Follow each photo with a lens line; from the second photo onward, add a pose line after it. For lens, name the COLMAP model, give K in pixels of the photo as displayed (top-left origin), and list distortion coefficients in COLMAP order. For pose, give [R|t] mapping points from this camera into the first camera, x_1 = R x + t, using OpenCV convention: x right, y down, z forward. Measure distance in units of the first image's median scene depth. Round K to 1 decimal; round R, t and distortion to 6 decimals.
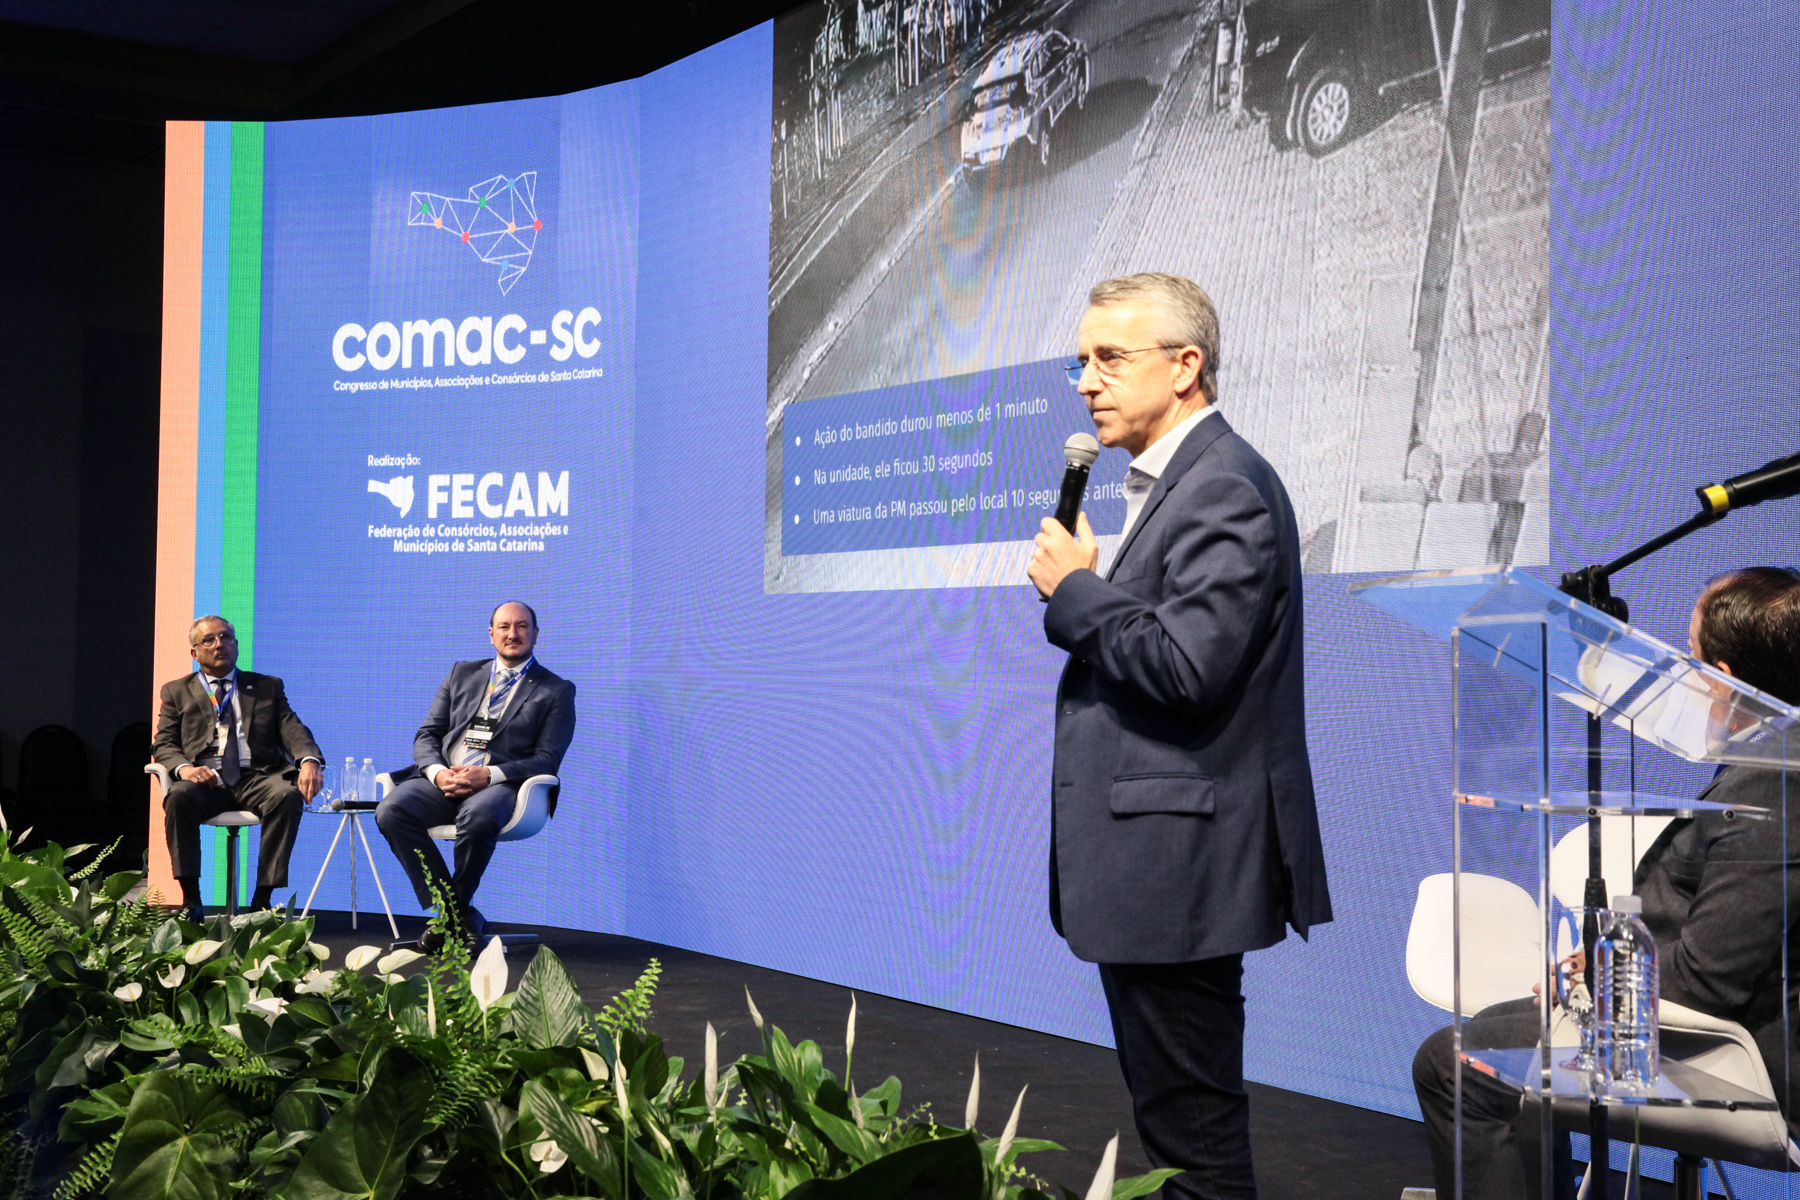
lens RADIAL K [[2517.4, 0, 841.7], [0, 2517.4, 609.6], [0, 0, 1]] dist [0.173847, 0.000000]
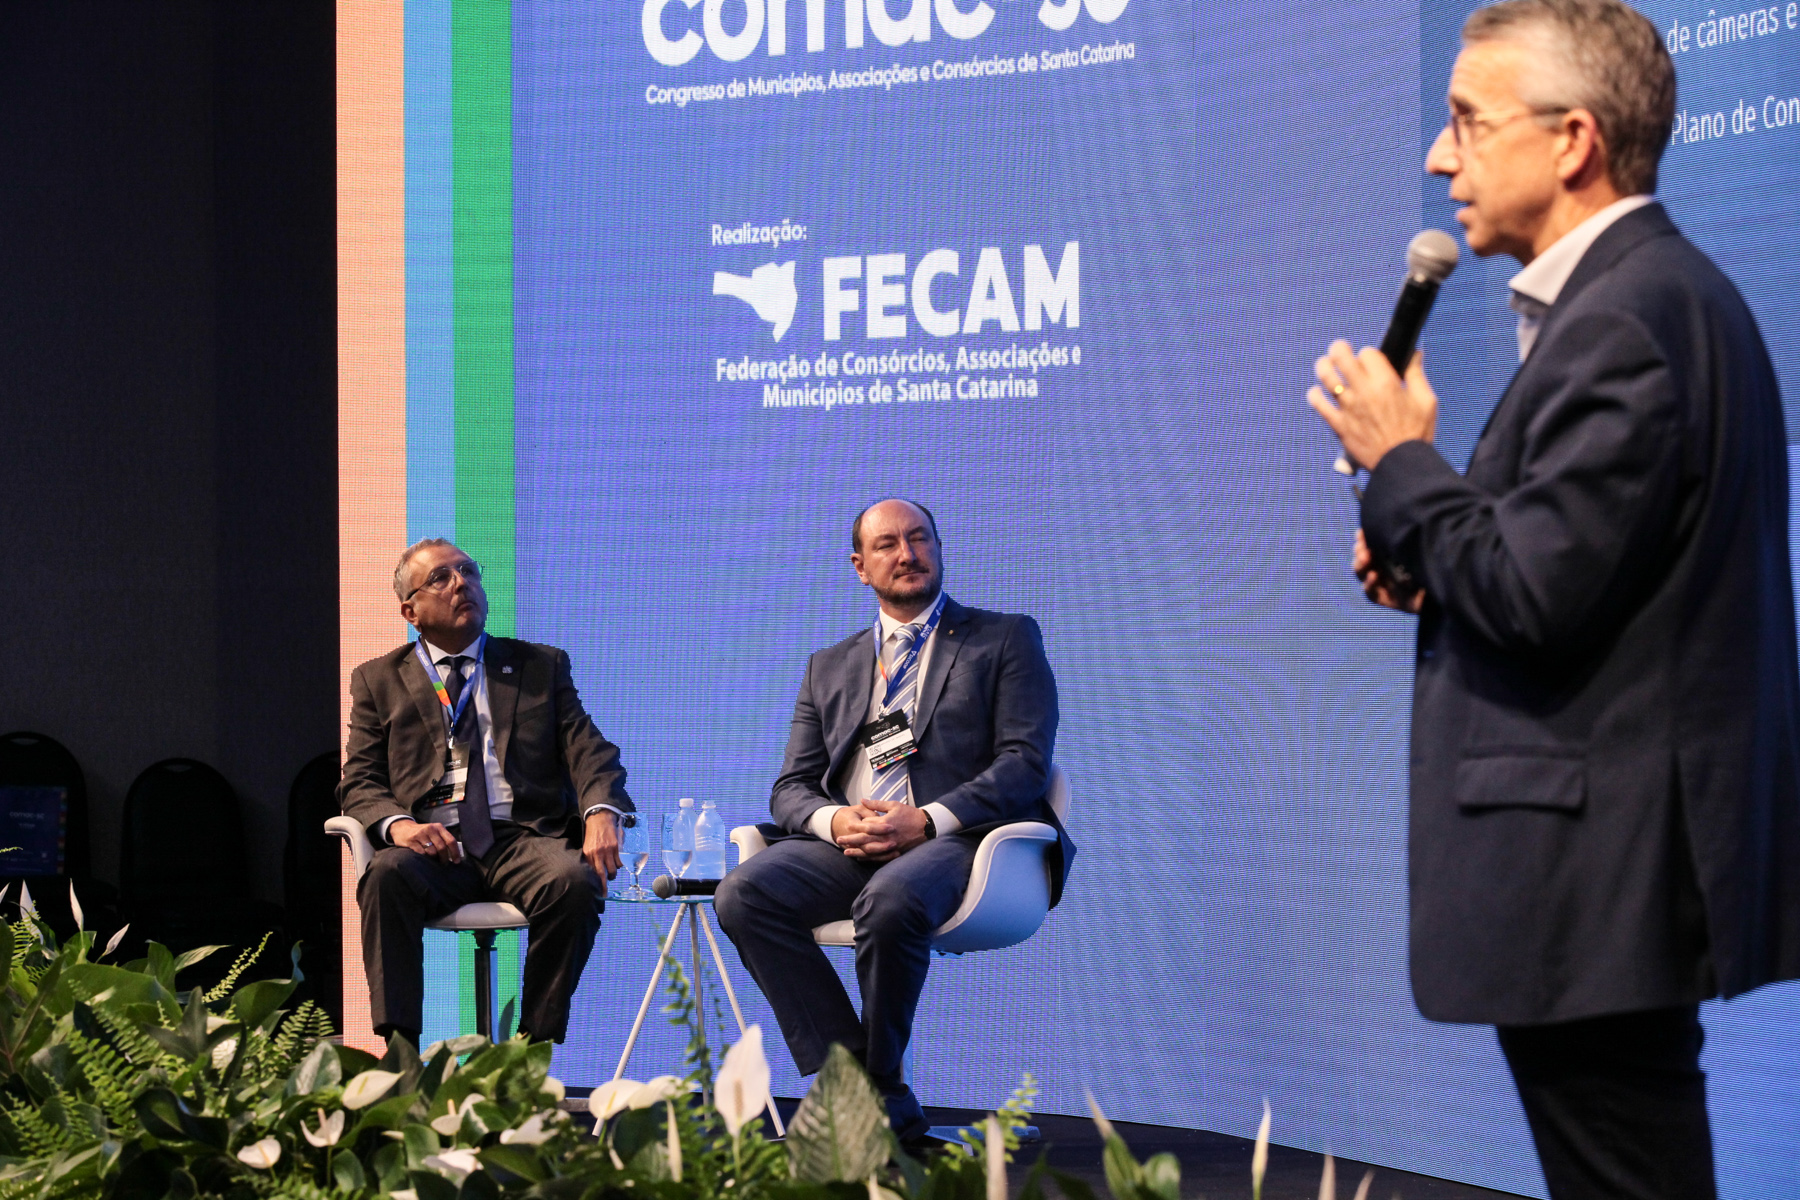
lens RADIAL K [[6092.5, 0, 878.0], [0, 6092.5, 731.4], [0, 0, 1]] dist [-0.083314, 0.000000]
pose [[0.981019, -0.023845, -0.192440, 0.089366], [0.031539, 0.998817, 0.037017, -0.001877], [0.191329, -0.042384, 0.980610, -0.239071]]
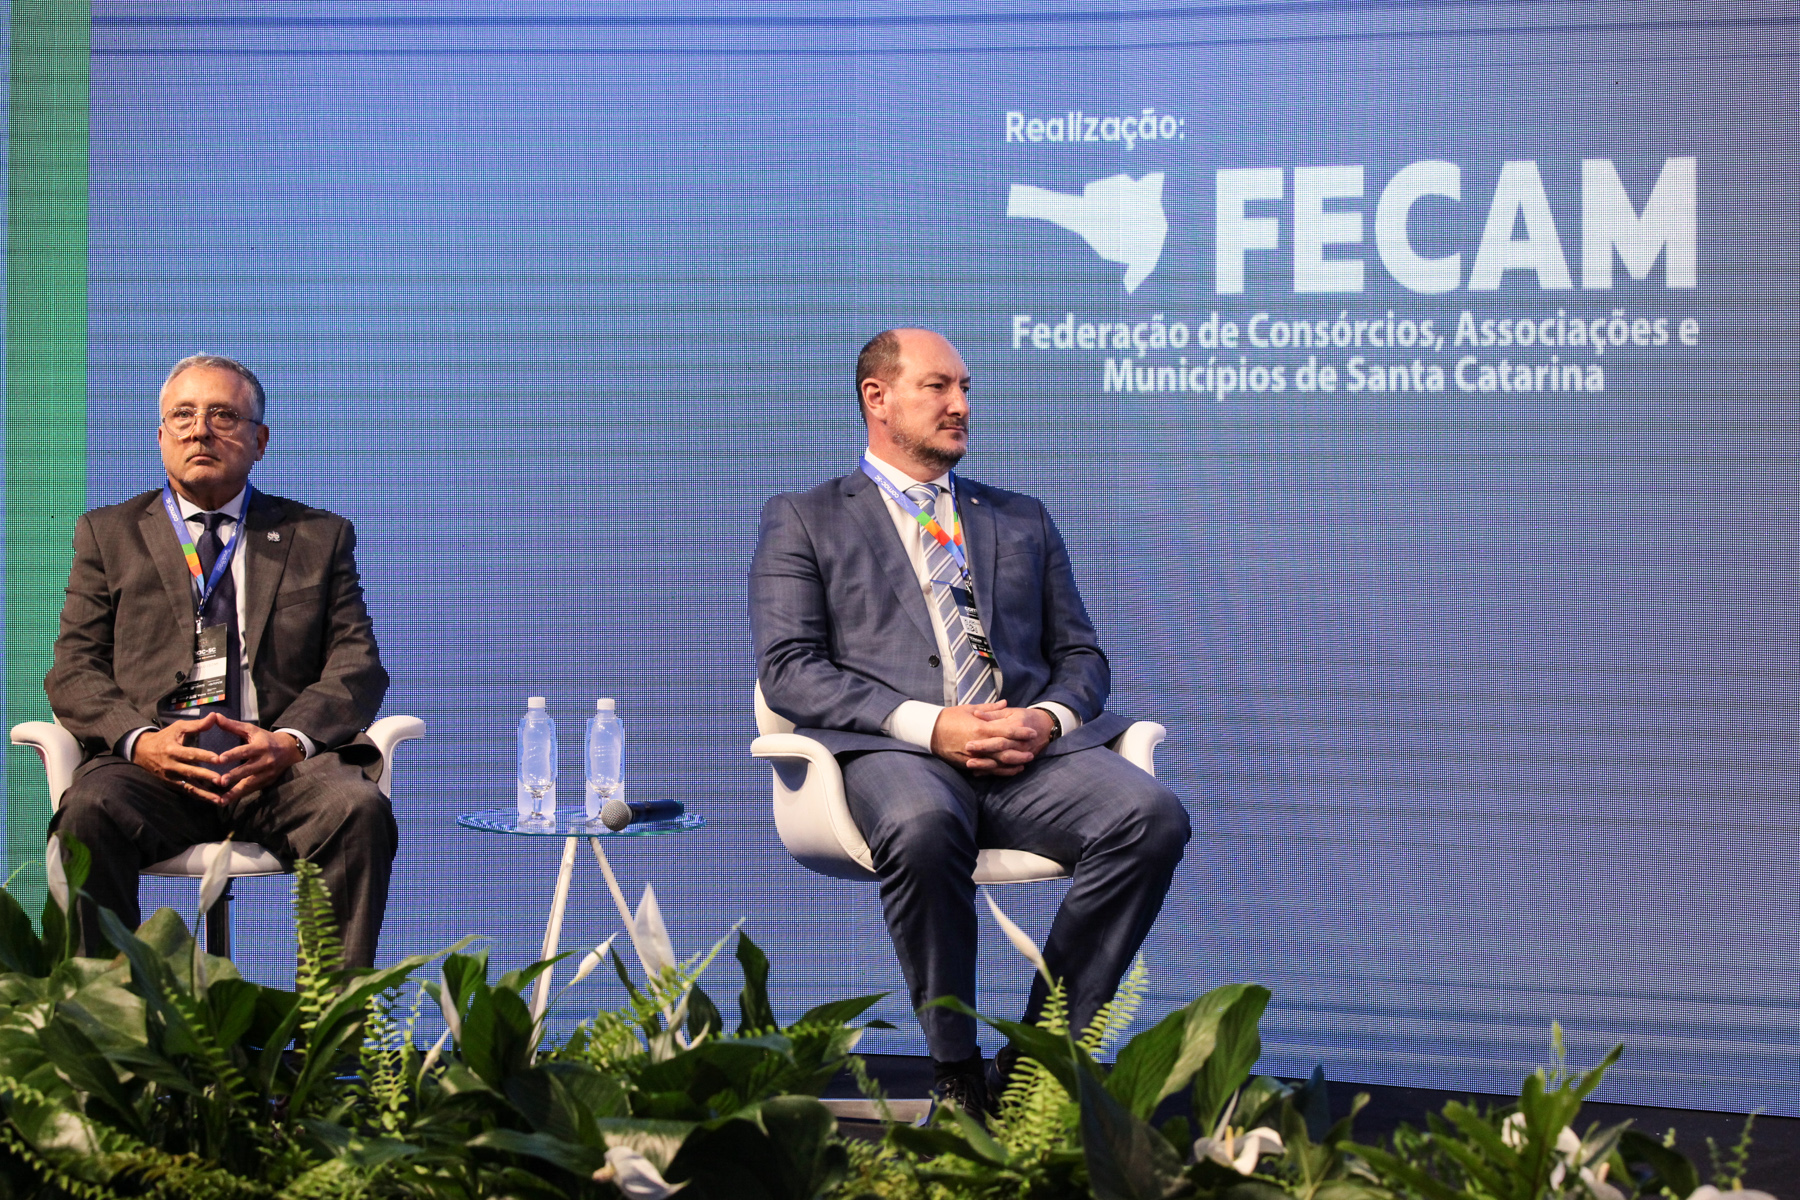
lens RADIAL K [[4186.5, 0, 903.3], [0, 4186.5, 603.0], [0, 0, 1]] dist [-0.091262, 0.000000]
pose [[0.999382, -0.034985, -0.003438, -0.209925], [0.035153, 0.993742, 0.106025, -0.057489], [-0.000293, -0.106080, 0.994358, 0.442897]]
